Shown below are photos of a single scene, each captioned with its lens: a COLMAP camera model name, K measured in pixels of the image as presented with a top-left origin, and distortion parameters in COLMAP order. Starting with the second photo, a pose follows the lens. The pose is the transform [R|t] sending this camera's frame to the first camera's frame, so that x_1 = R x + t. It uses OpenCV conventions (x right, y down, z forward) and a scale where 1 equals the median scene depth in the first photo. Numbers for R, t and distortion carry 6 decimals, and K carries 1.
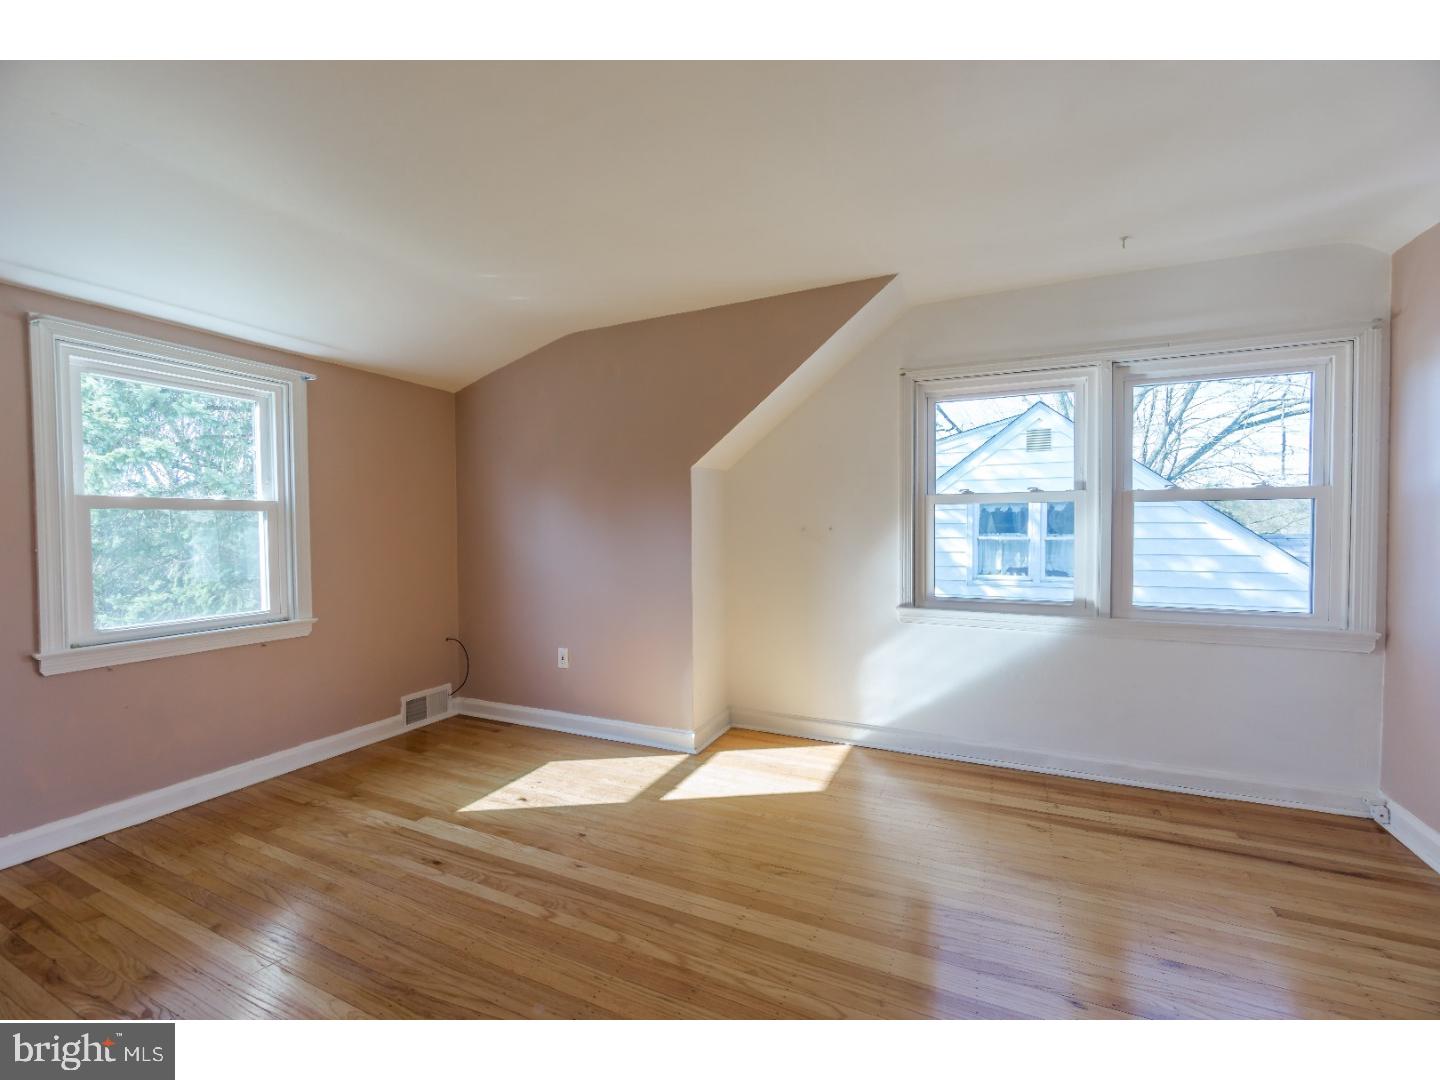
lens RADIAL K [[615.8, 0, 720.0], [0, 615.8, 540.0], [0, 0, 1]] dist [-0.003792, 0.000394]
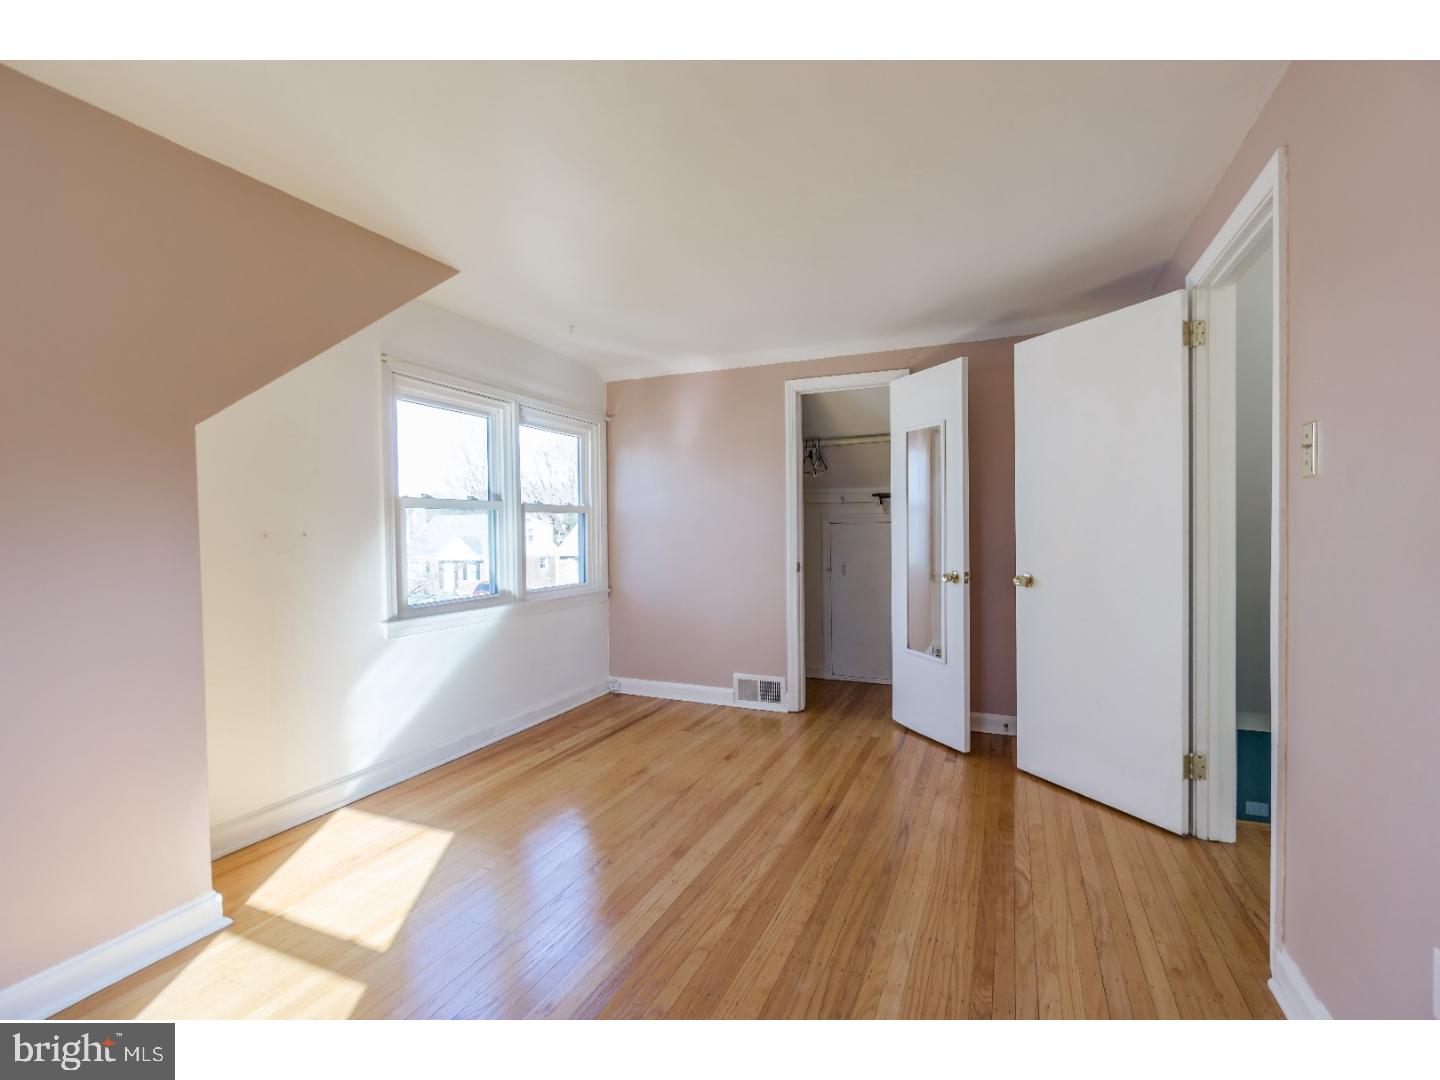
lens RADIAL K [[653.3, 0, 720.0], [0, 653.3, 540.0], [0, 0, 1]] dist [-0.000862, -0.000020]
pose [[-0.018684, -0.014500, 0.999720, -0.749618], [0.031804, 0.999380, 0.015089, -0.009534], [-0.999319, 0.032077, -0.018211, 0.611642]]
